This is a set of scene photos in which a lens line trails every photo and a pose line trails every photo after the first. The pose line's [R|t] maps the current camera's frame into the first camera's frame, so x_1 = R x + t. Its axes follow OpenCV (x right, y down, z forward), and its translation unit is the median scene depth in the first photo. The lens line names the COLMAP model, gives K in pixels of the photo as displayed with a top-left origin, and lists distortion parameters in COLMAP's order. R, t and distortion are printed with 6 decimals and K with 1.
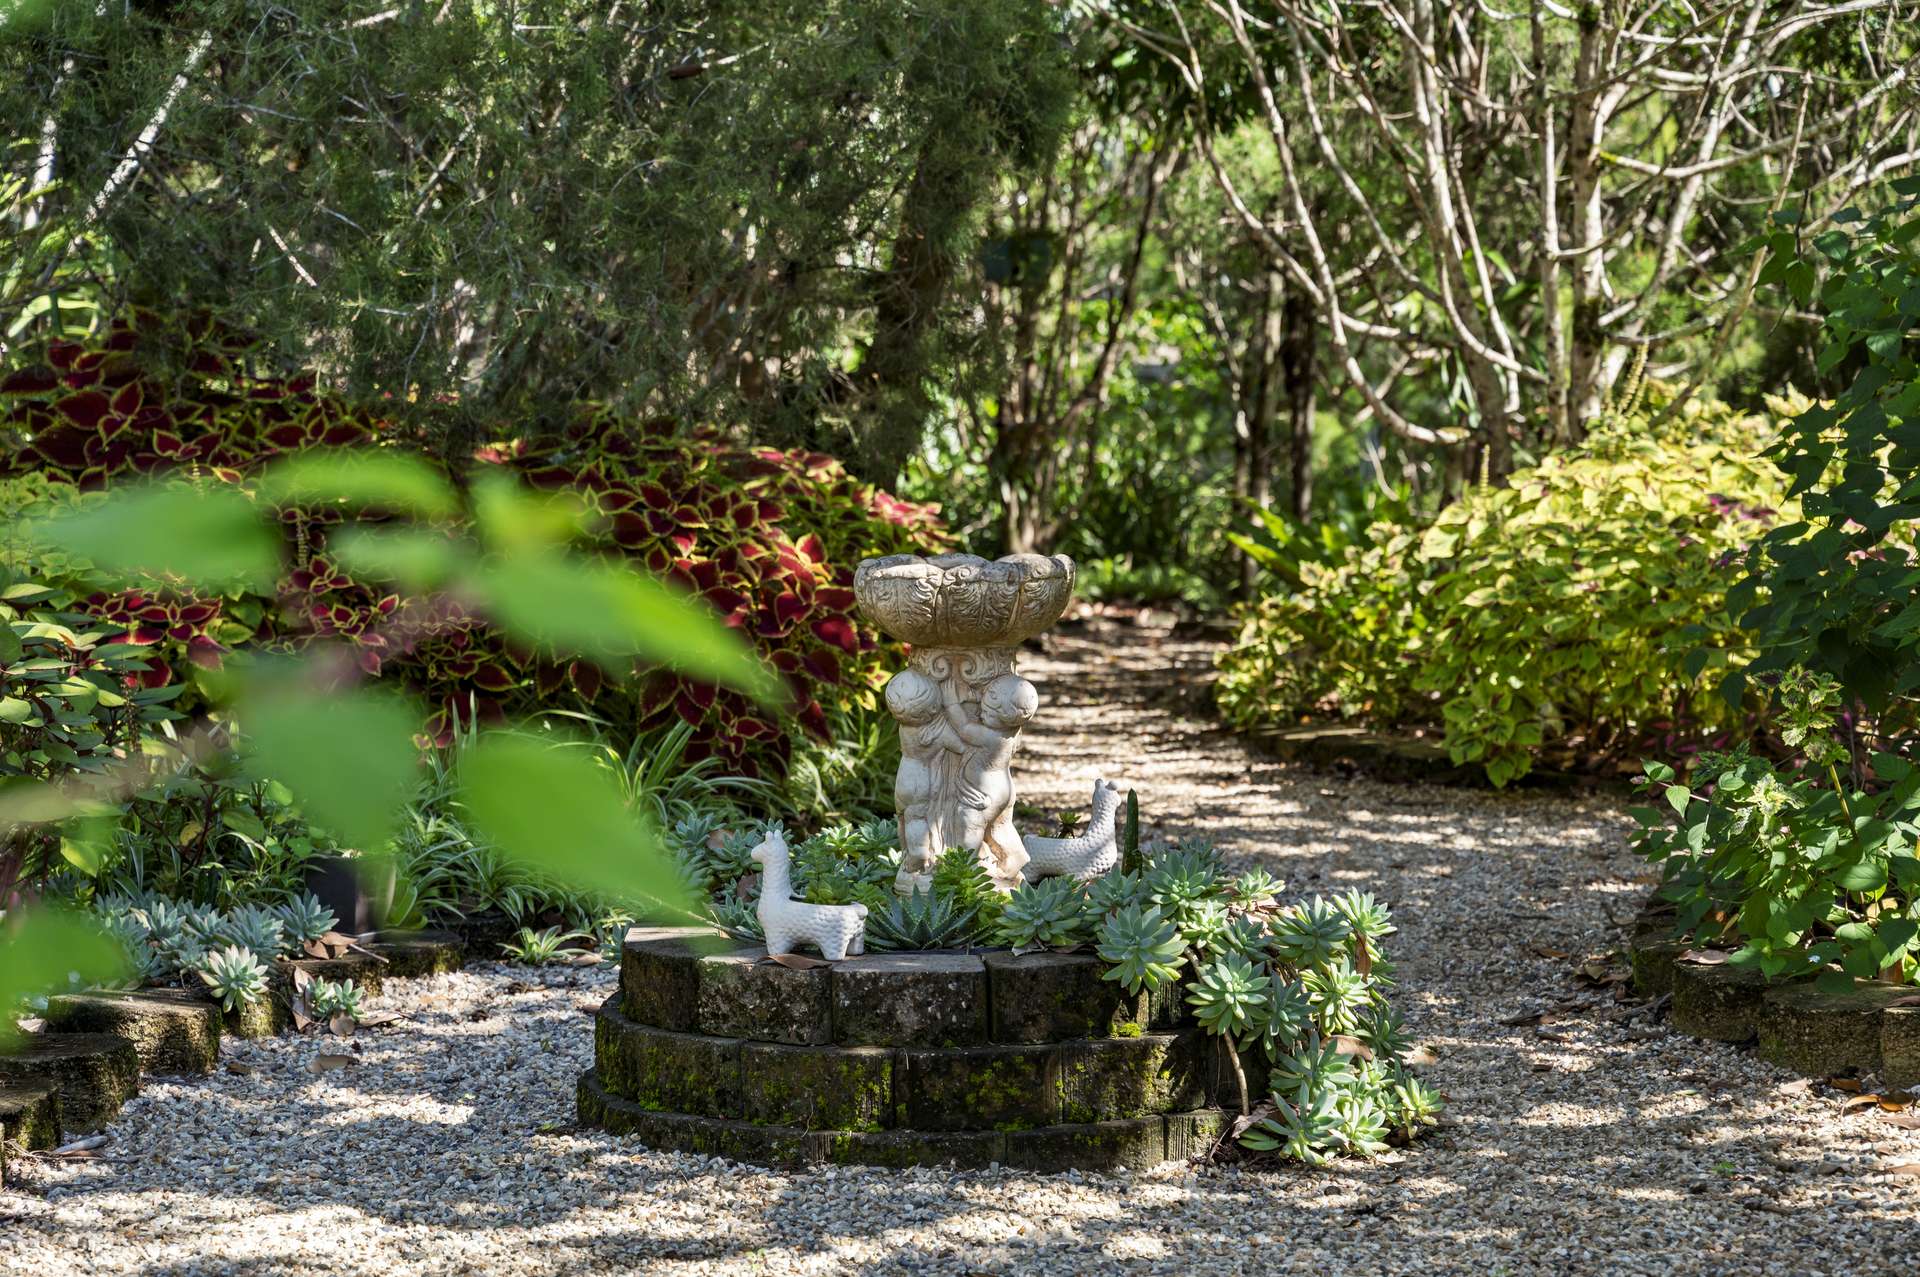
lens RADIAL K [[3763.7, 0, 962.7], [0, 3763.7, 639.5], [0, 0, 1]] dist [-0.039803, 0.000000]
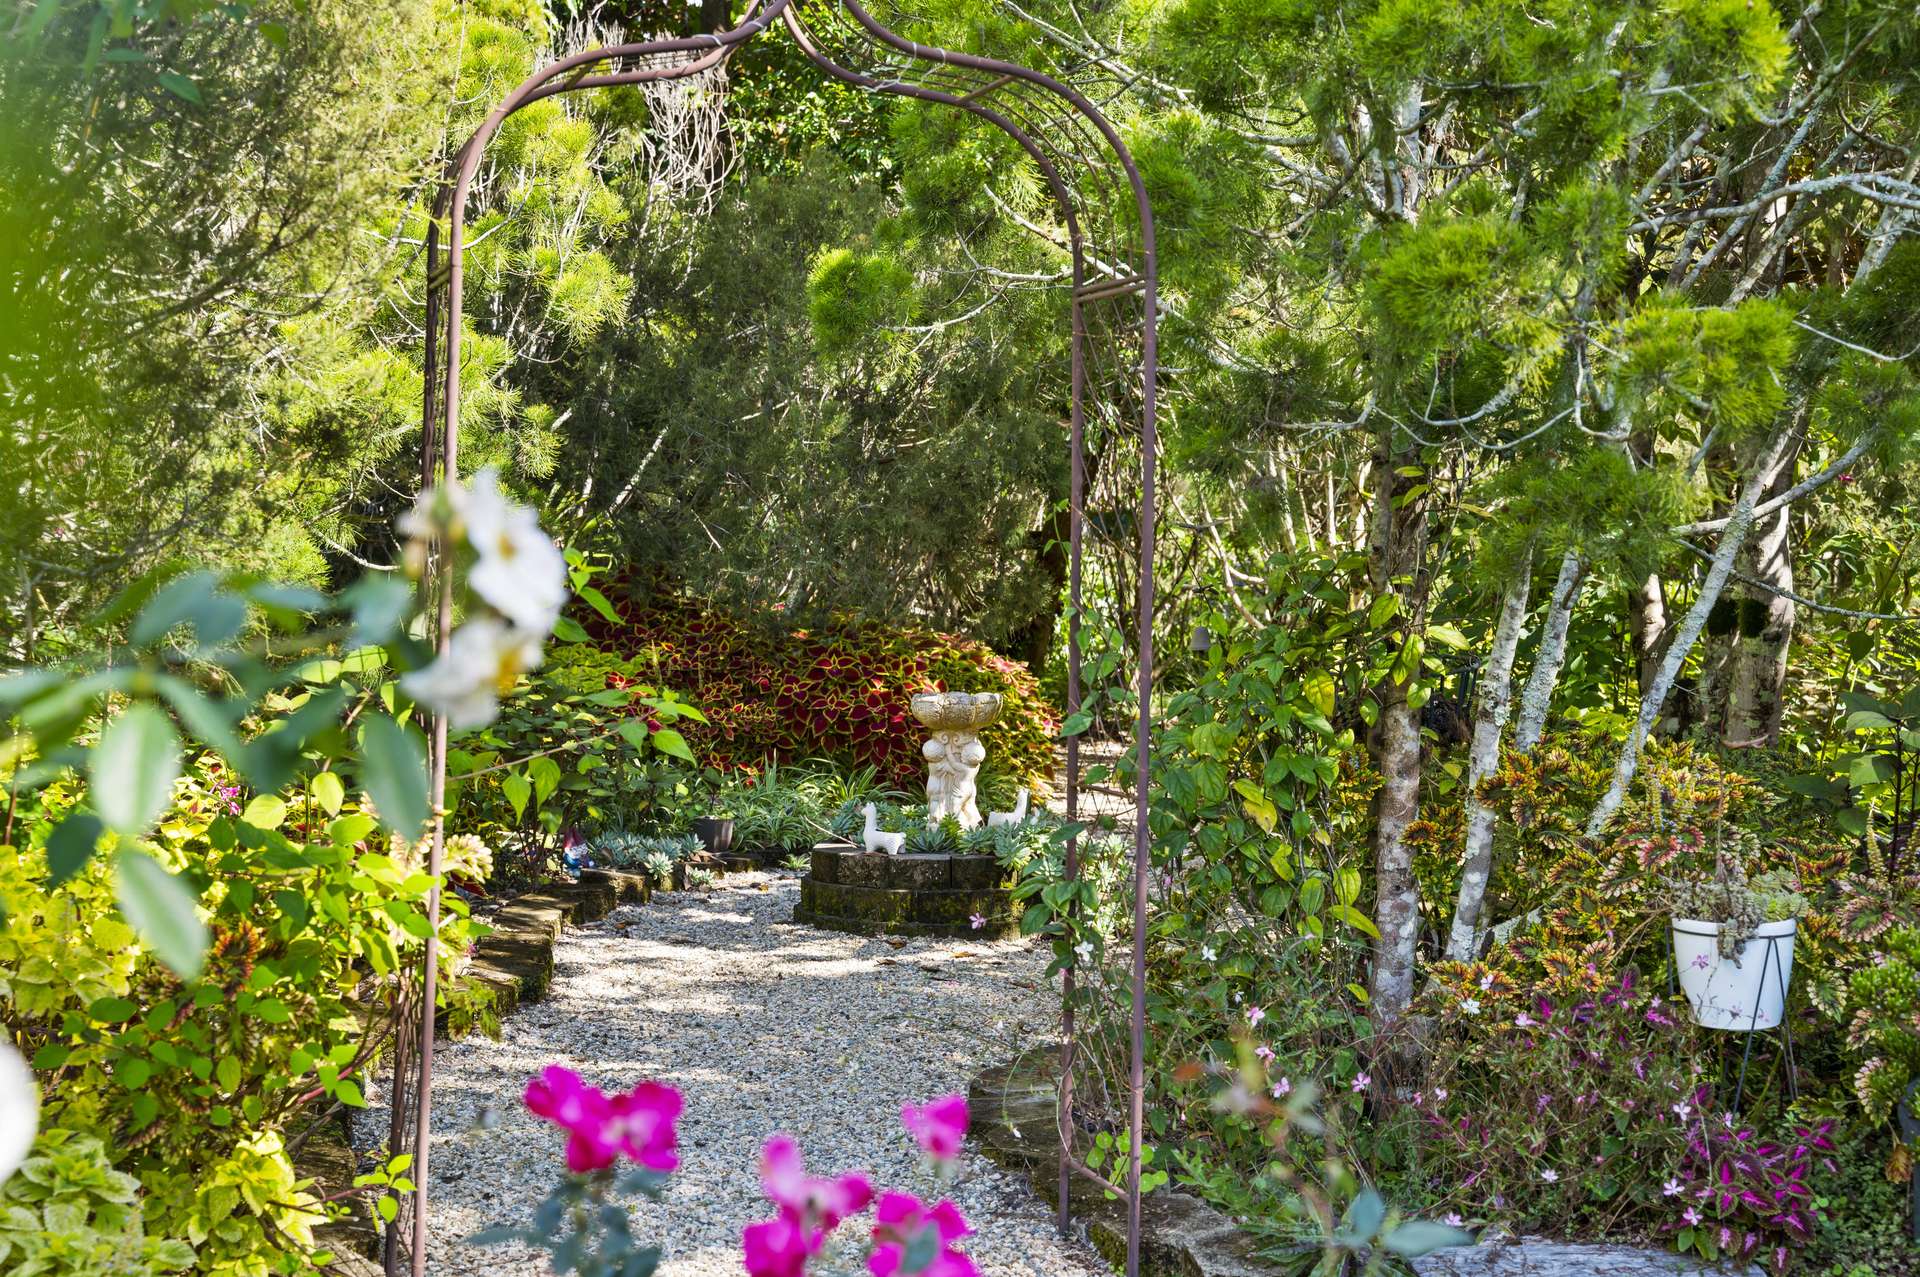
lens RADIAL K [[2659.9, 0, 958.1], [0, 2659.9, 637.6], [0, 0, 1]] dist [0.016864, 0.000000]
pose [[0.994913, 0.017832, -0.099150, 0.155988], [-0.021567, 0.999093, -0.036727, 0.004649], [0.098405, 0.038678, 0.994395, -0.645229]]
